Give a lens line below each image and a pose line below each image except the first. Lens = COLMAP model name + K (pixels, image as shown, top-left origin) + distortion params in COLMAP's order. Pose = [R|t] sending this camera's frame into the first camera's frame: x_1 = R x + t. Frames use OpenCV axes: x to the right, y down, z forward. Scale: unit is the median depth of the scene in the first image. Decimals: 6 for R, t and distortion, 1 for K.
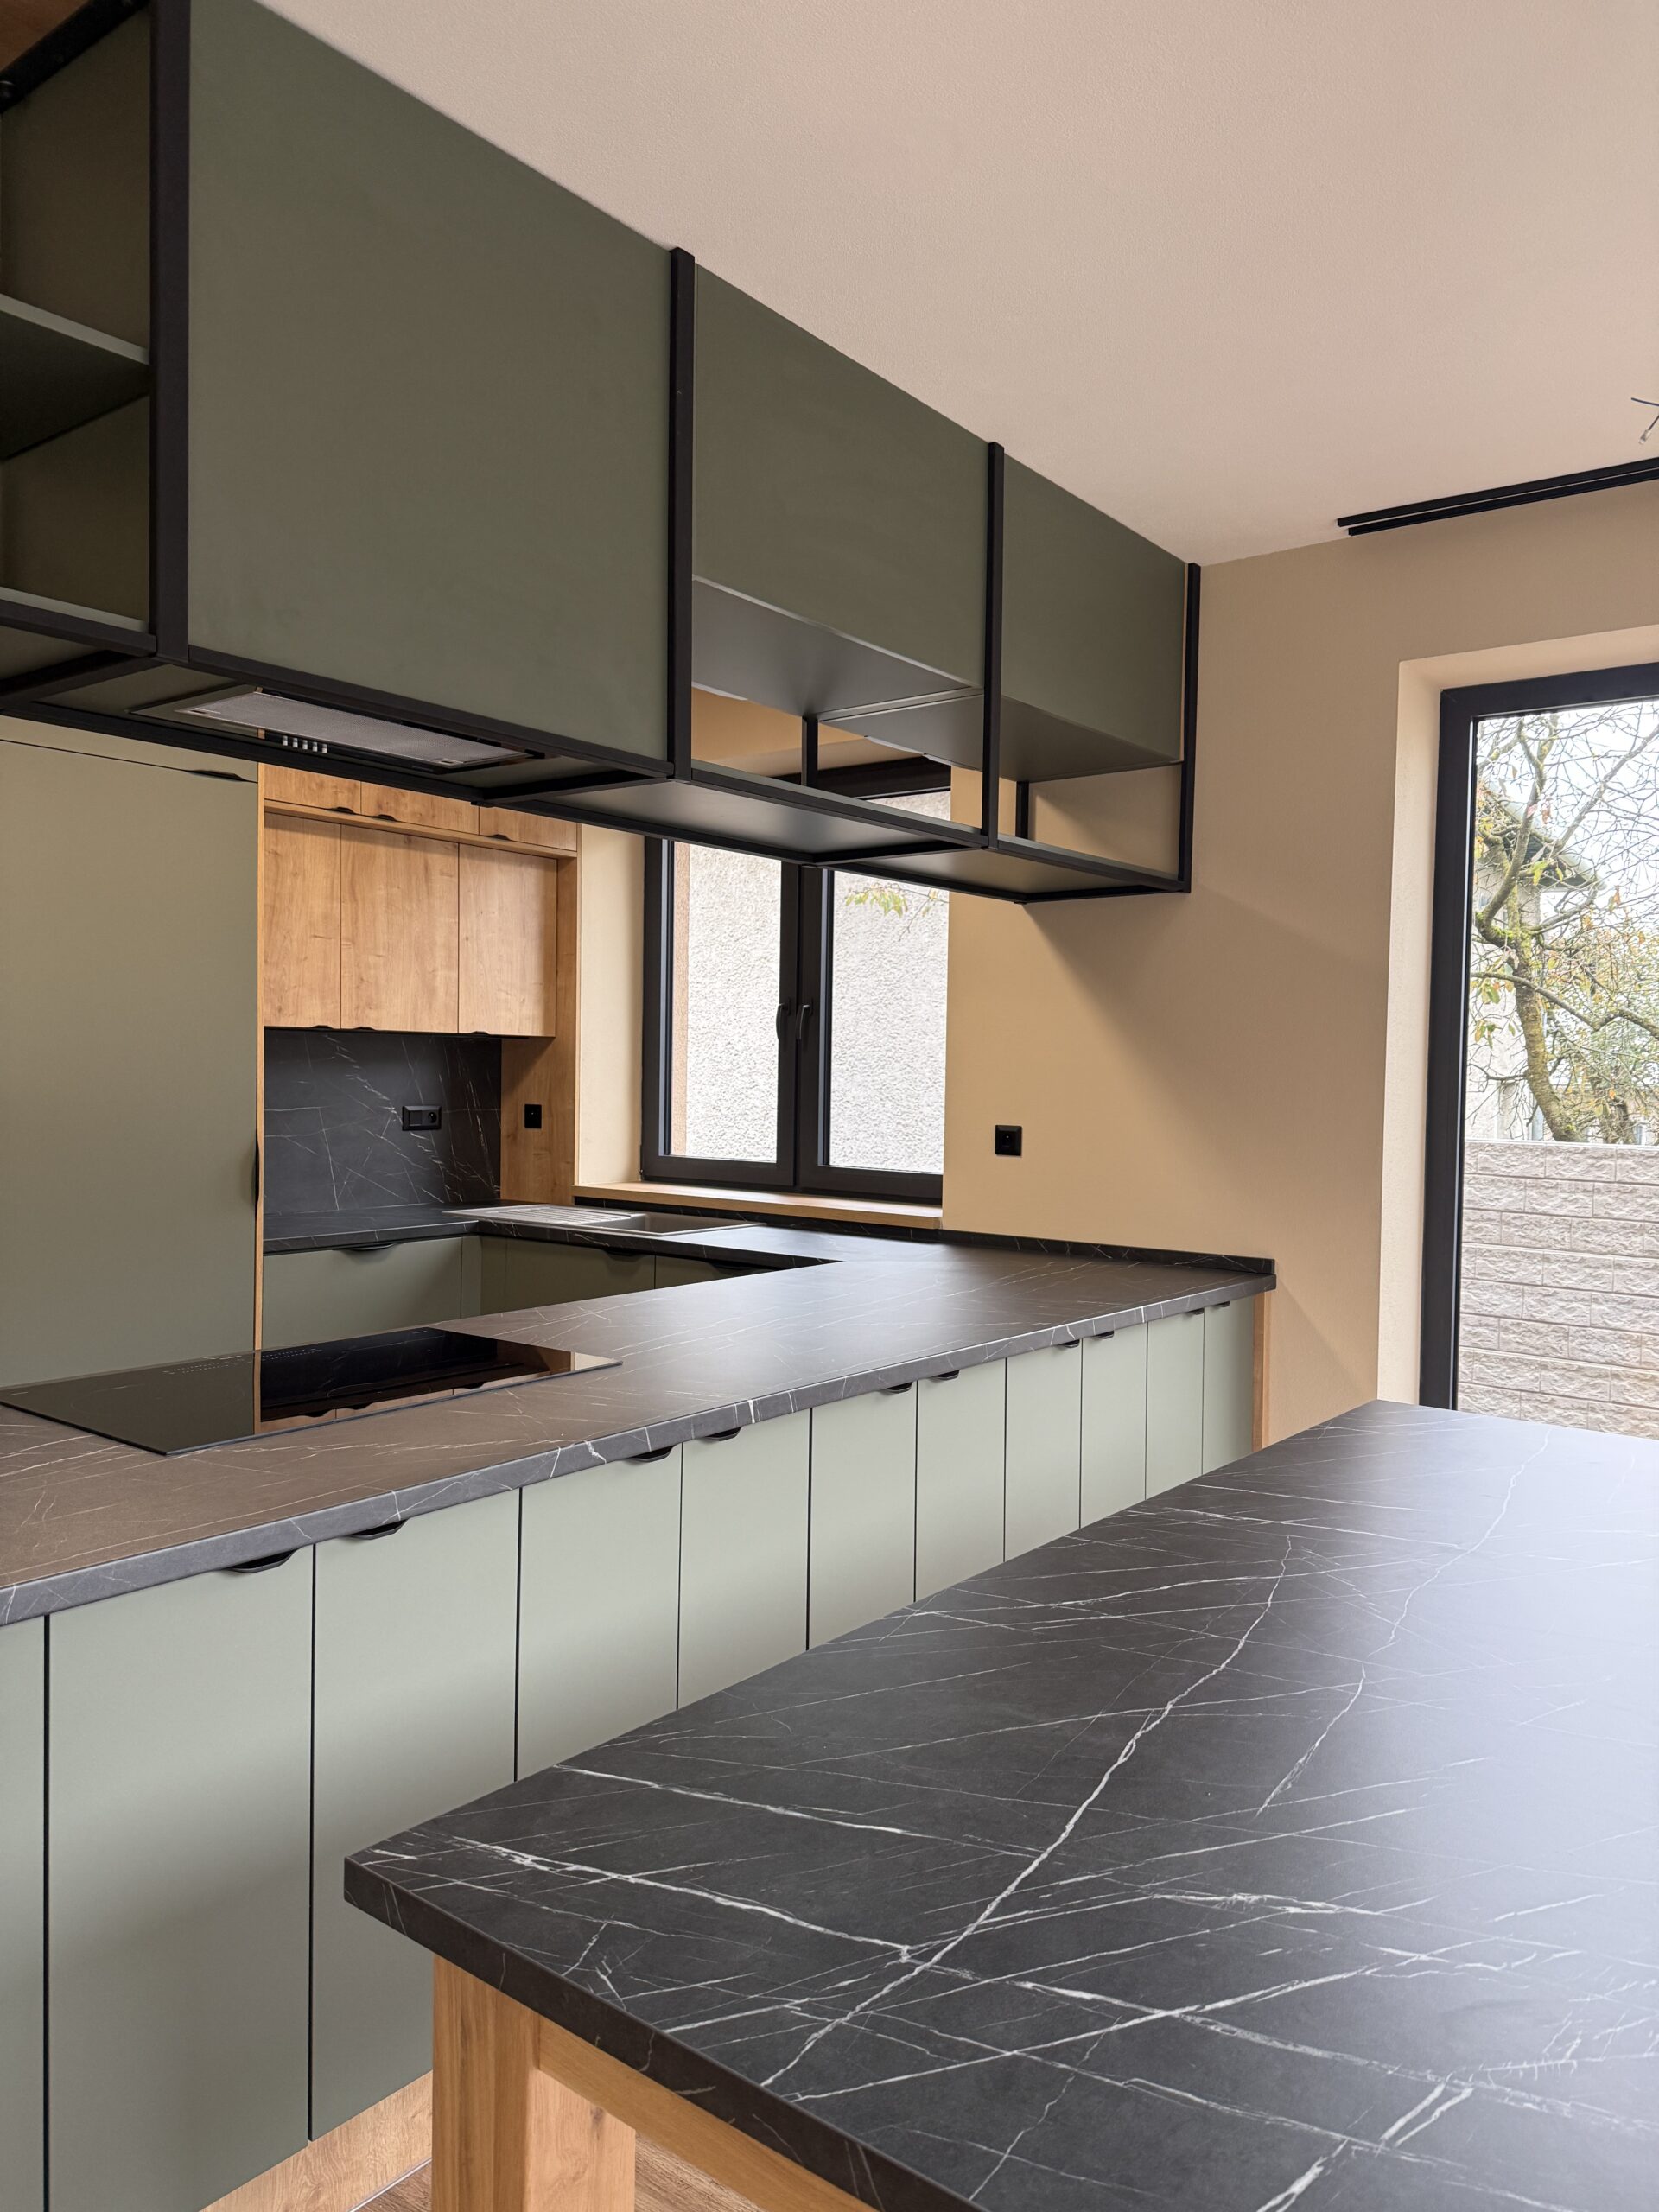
lens RADIAL K [[1538.5, 0, 865.3], [0, 1538.5, 1097.6], [0, 0, 1]] dist [0.217621, -0.329539]
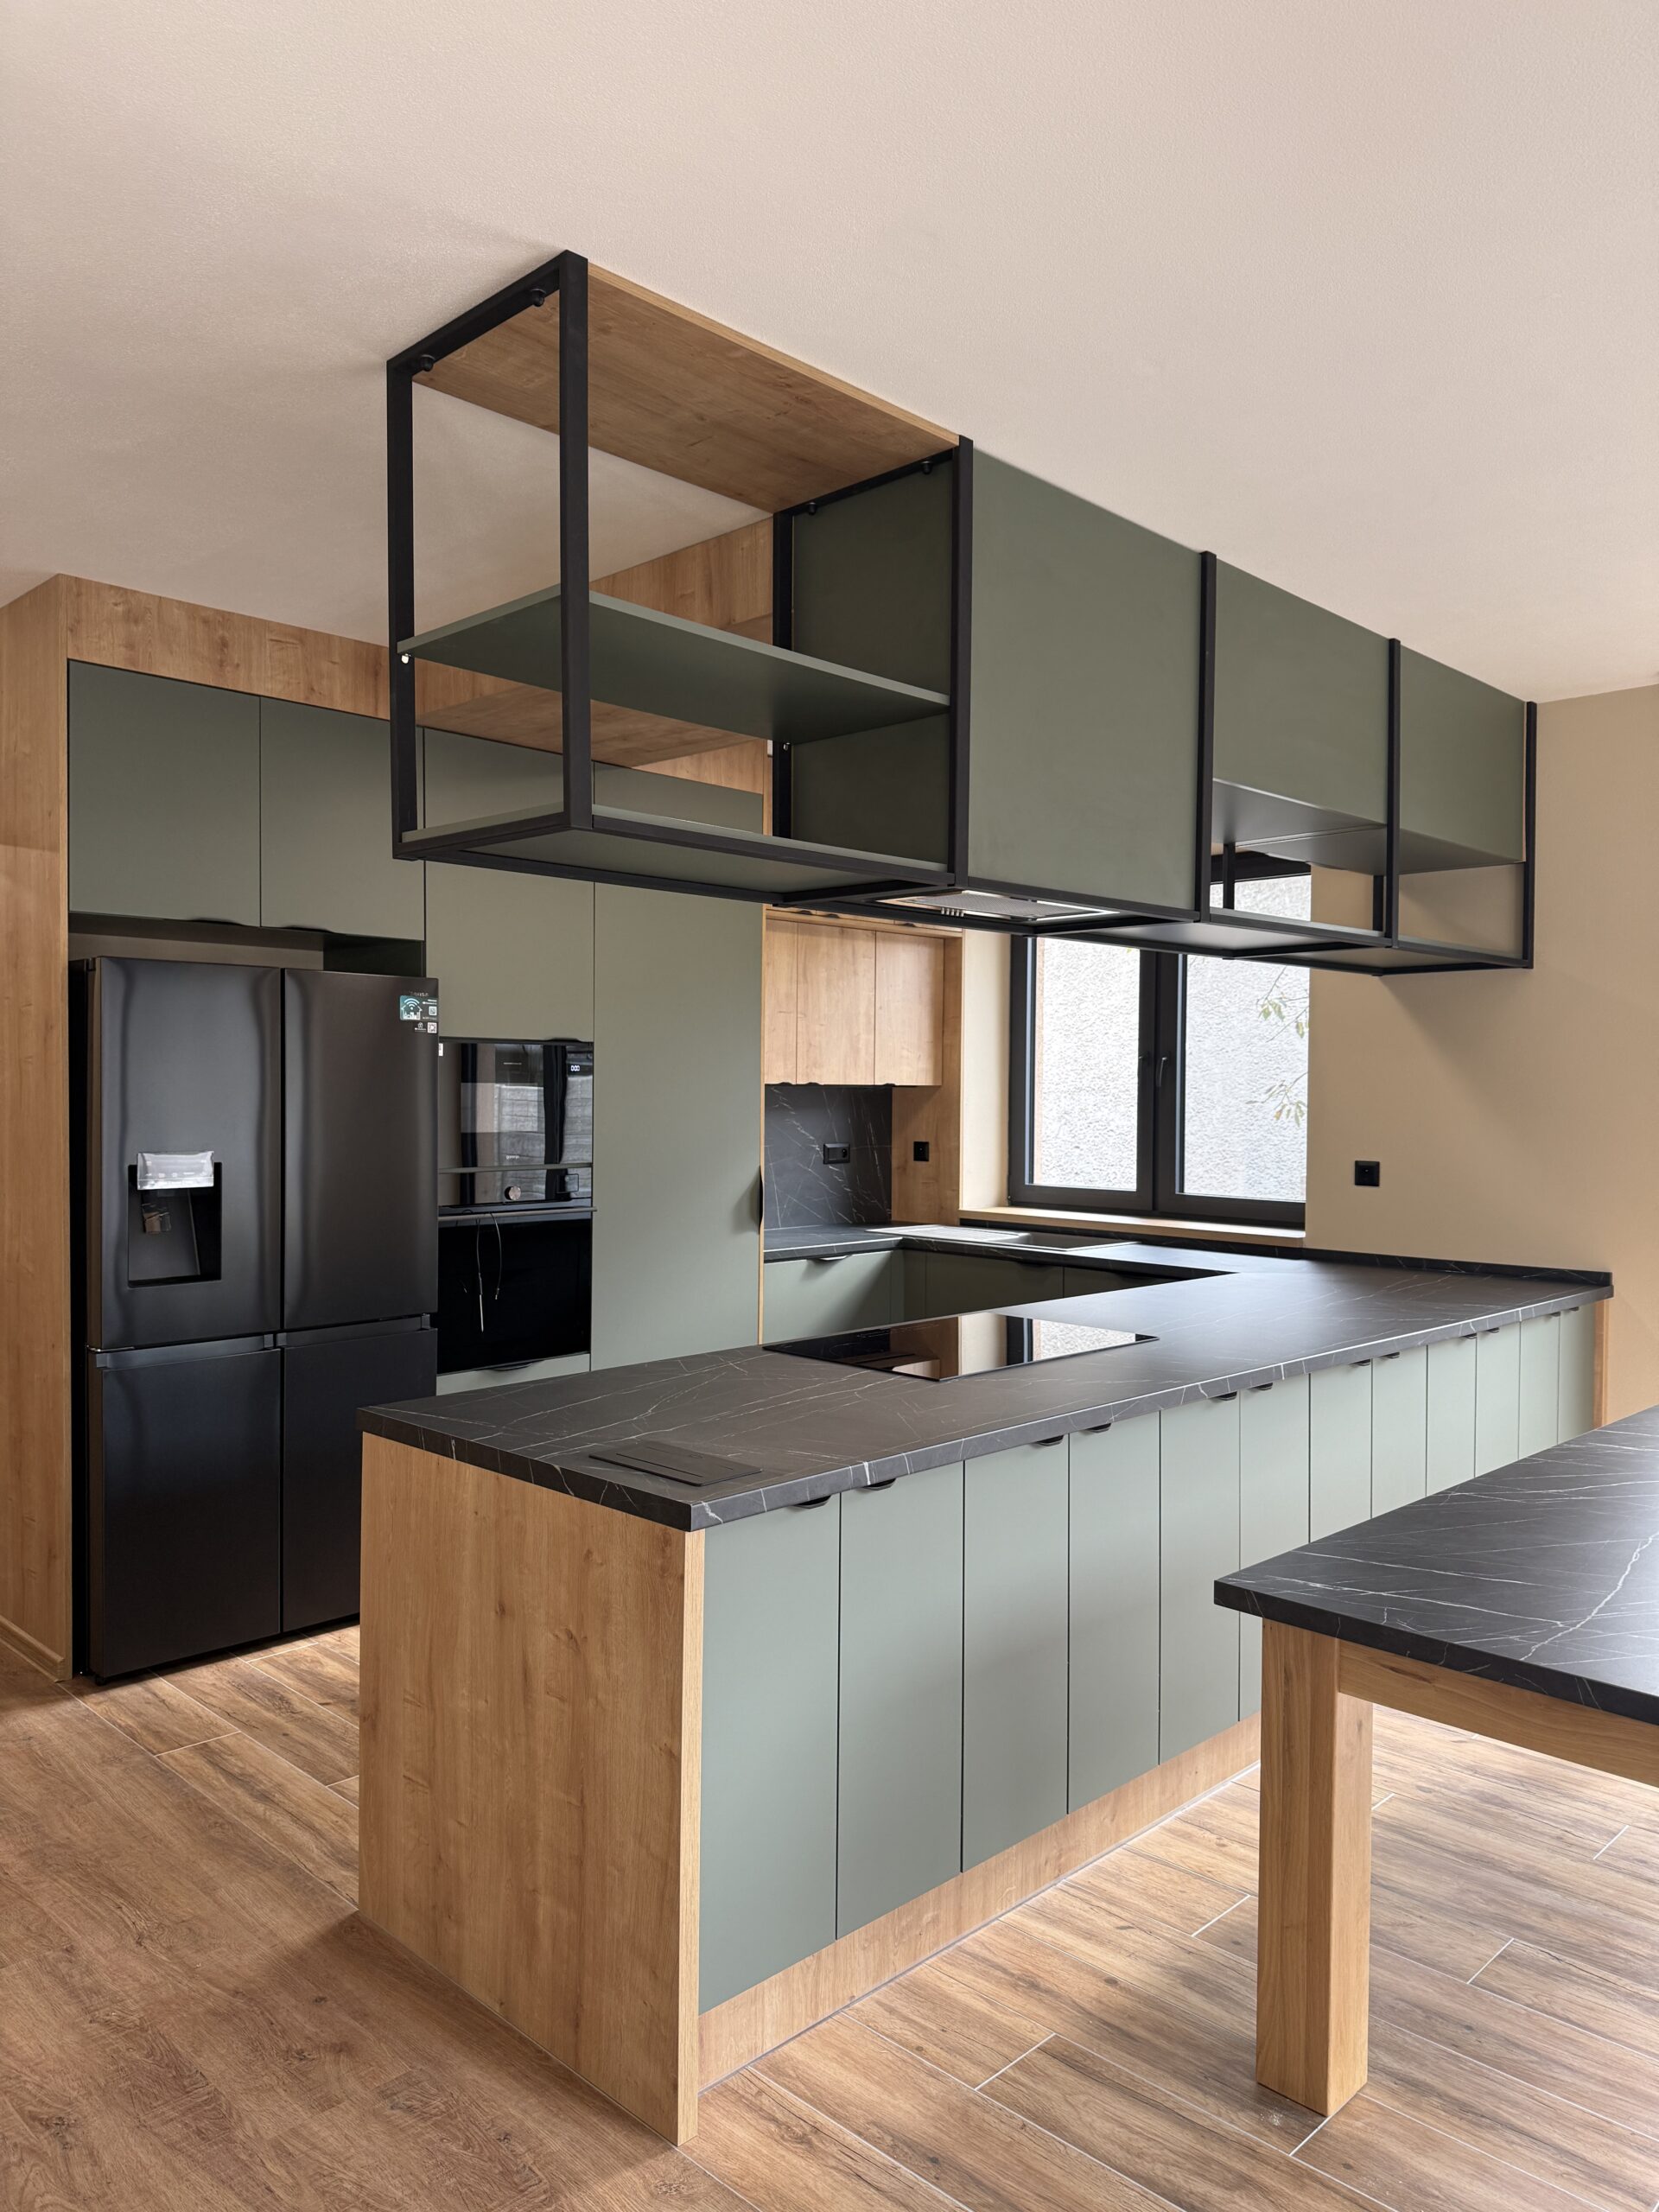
lens RADIAL K [[1557.9, 0, 836.7], [0, 1557.9, 1121.8], [0, 0, 1]] dist [0.128061, -0.272157]
pose [[0.992016, -0.005643, -0.125987, -0.143958], [0.005968, 0.999980, 0.002197, -0.016079], [0.125972, -0.002931, 0.992029, -0.235203]]
